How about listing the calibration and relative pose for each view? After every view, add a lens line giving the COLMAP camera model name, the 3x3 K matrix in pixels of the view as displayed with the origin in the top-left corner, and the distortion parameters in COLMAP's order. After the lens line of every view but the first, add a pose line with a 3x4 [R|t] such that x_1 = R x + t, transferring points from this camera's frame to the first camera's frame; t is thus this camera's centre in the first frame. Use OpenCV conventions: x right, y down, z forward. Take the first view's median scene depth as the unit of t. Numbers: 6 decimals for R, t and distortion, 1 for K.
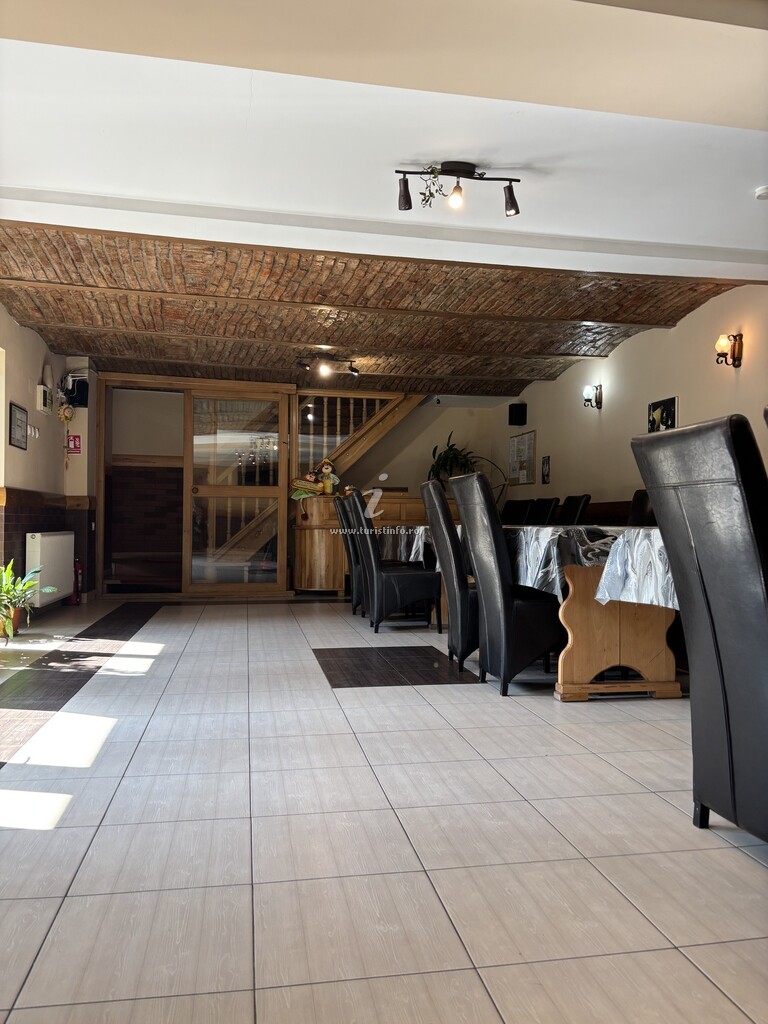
lens RADIAL K [[770.4, 0, 381.0], [0, 770.4, 514.7], [0, 0, 1]] dist [0.039949, -0.049077]
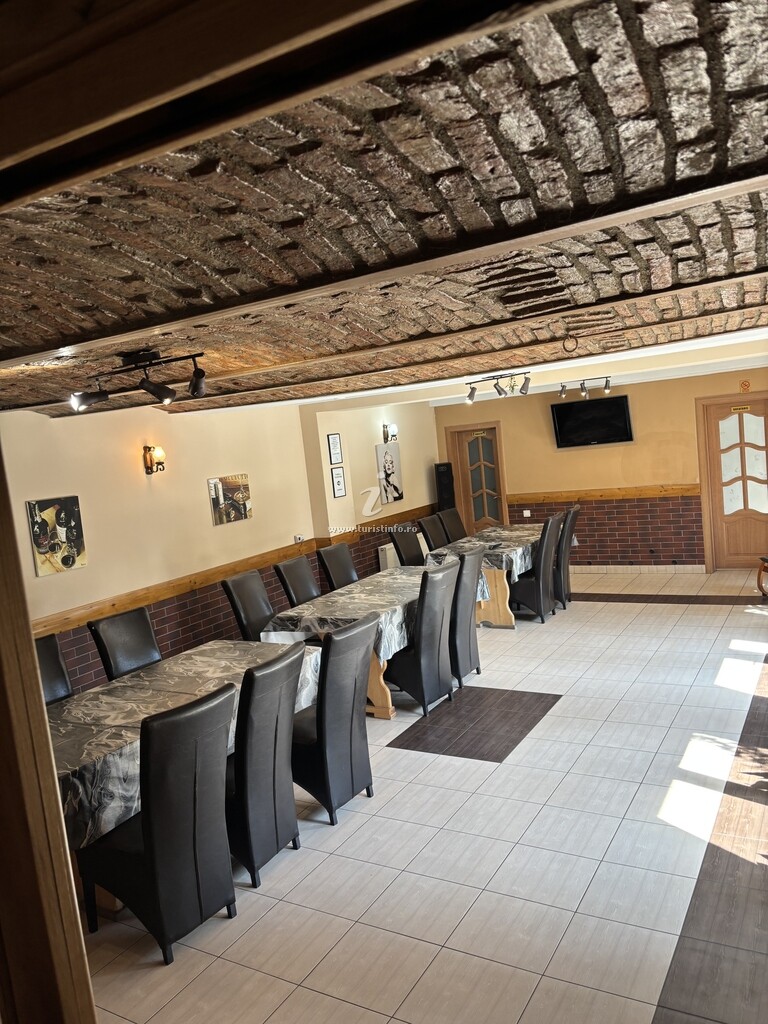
lens RADIAL K [[770.4, 0, 380.7], [0, 770.4, 513.1], [0, 0, 1]] dist [0.039949, -0.049077]
pose [[-0.753001, 0.011179, 0.657925, -1.031580], [0.095407, 0.991145, 0.092353, -0.381732], [-0.651066, 0.132313, -0.747399, 3.045233]]
